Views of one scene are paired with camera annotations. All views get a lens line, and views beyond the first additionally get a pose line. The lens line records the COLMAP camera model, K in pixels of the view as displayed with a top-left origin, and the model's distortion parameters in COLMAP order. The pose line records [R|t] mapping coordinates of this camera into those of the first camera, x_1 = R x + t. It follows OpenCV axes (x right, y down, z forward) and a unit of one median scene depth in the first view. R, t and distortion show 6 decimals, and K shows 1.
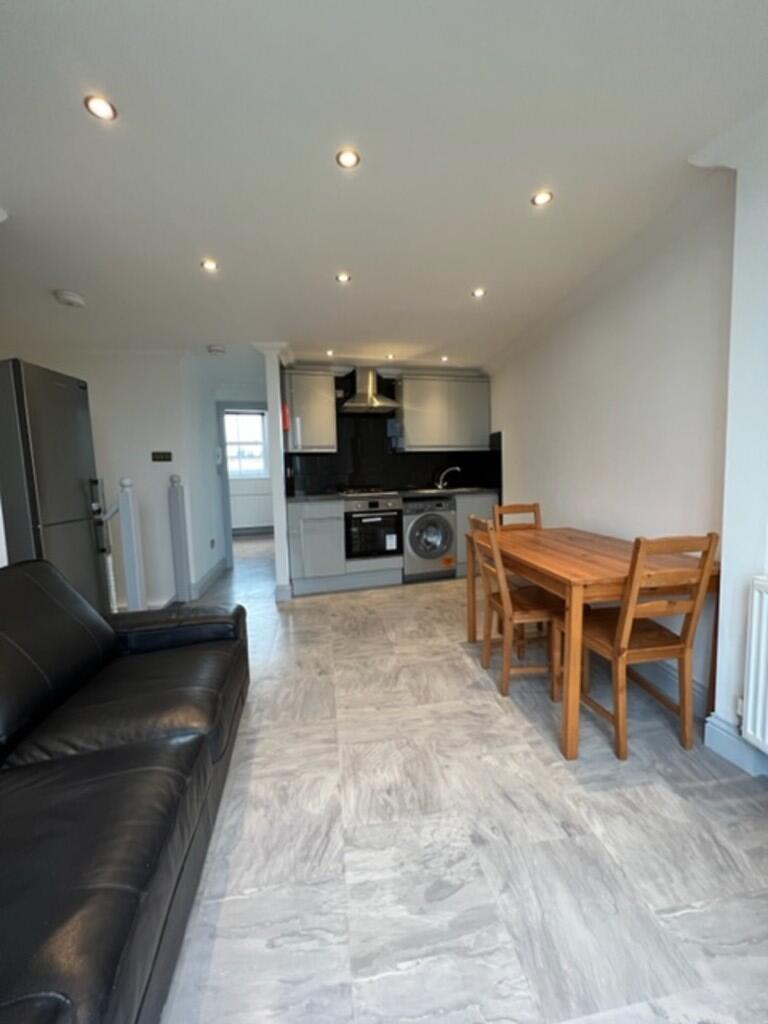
lens RADIAL K [[409.4, 0, 385.6], [0, 409.4, 512.6], [0, 0, 1]] dist [-0.000191, 0.000457]
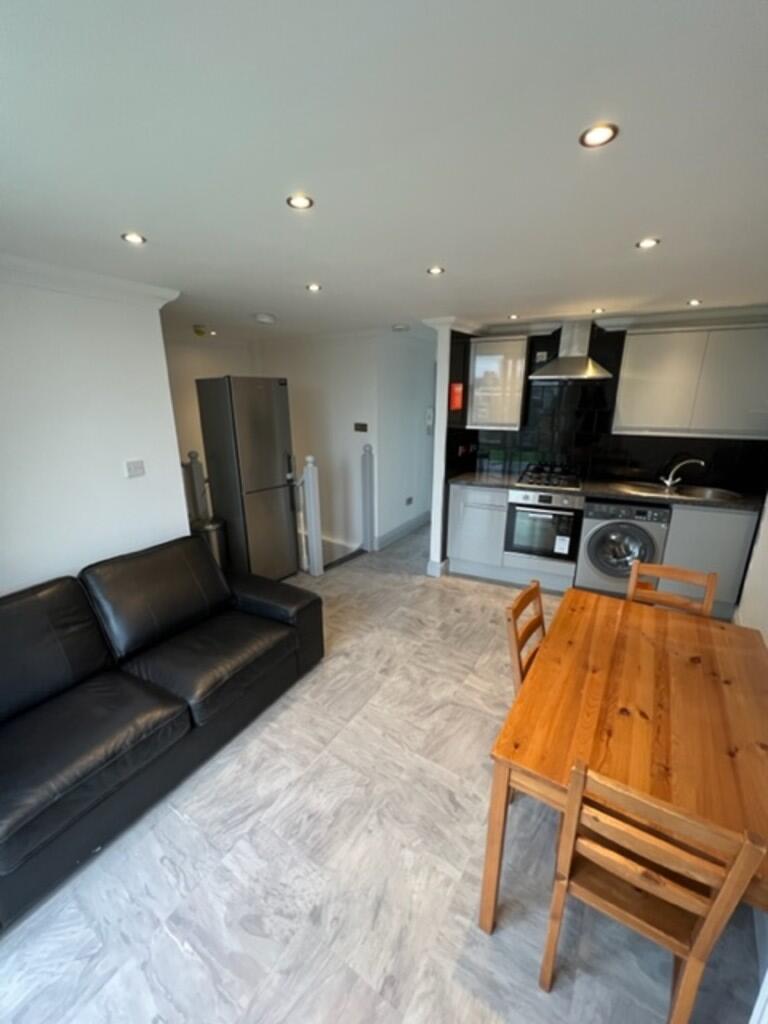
lens RADIAL K [[409.4, 0, 385.6], [0, 409.4, 513.0], [0, 0, 1]] dist [-0.000191, 0.000457]
pose [[0.750510, 0.210655, -0.626386, 0.514599], [-0.084167, 0.970585, 0.225565, -0.306480], [0.655477, -0.116568, 0.746164, 0.278545]]
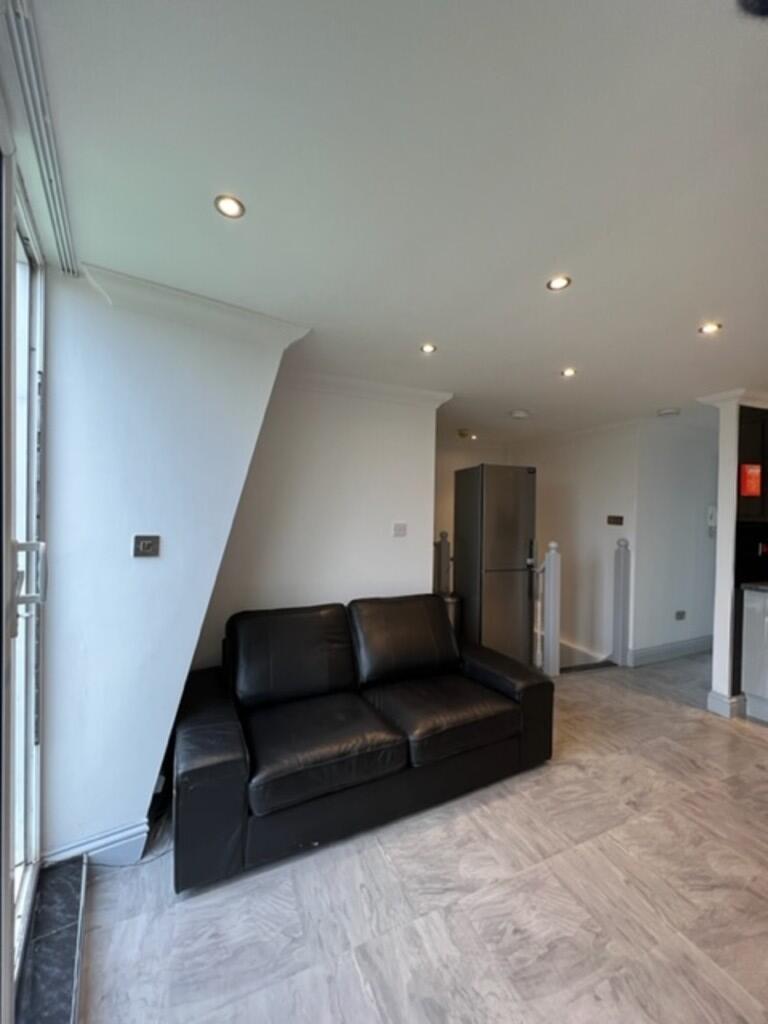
lens RADIAL K [[409.4, 0, 385.4], [0, 409.4, 512.7], [0, 0, 1]] dist [-0.000191, 0.000457]
pose [[0.266092, 0.041116, -0.963070, 0.574701], [-0.119502, 0.992790, 0.009367, -0.173042], [0.956511, 0.112597, 0.269087, 0.259333]]
